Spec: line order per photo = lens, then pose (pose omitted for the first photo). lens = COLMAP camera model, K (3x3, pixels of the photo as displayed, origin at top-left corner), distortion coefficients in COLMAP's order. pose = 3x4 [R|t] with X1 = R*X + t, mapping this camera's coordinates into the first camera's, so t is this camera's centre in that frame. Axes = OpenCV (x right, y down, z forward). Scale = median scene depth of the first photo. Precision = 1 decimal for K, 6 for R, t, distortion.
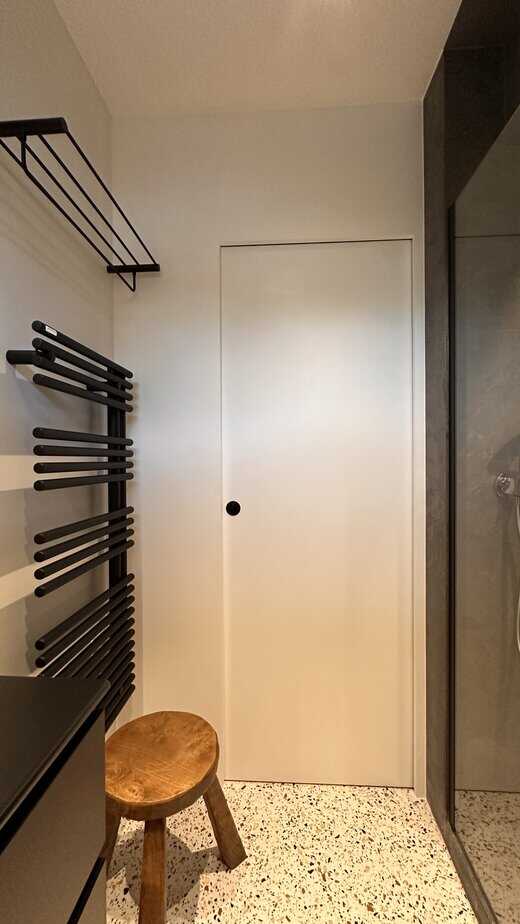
lens RADIAL K [[367.1, 0, 260.0], [0, 367.1, 462.0], [0, 0, 1]] dist [-0.003346, 0.000123]
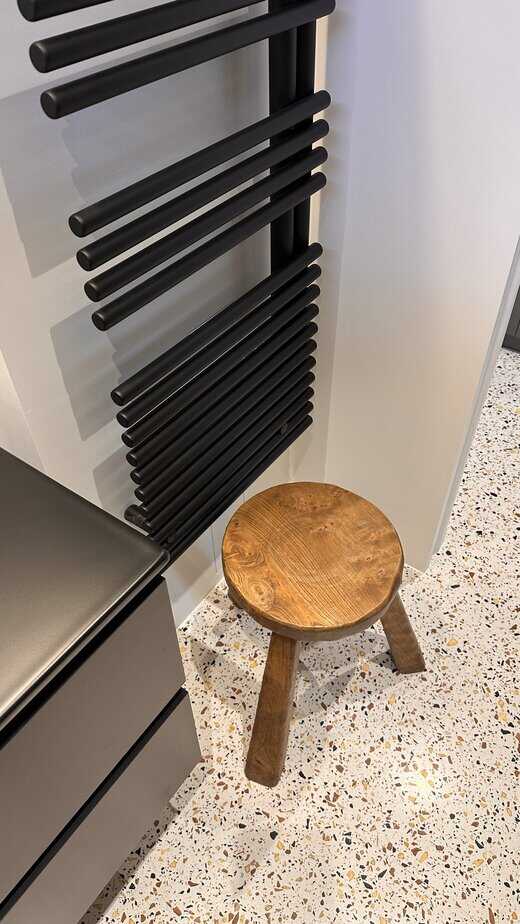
lens RADIAL K [[650.7, 0, 257.8], [0, 650.7, 460.4], [0, 0, 1]] dist [0.011882, -0.000509]
pose [[0.844944, 0.366315, -0.389721, 0.036359], [0.015877, 0.711149, 0.702862, -0.130742], [0.534619, -0.600067, 0.595066, 0.324734]]
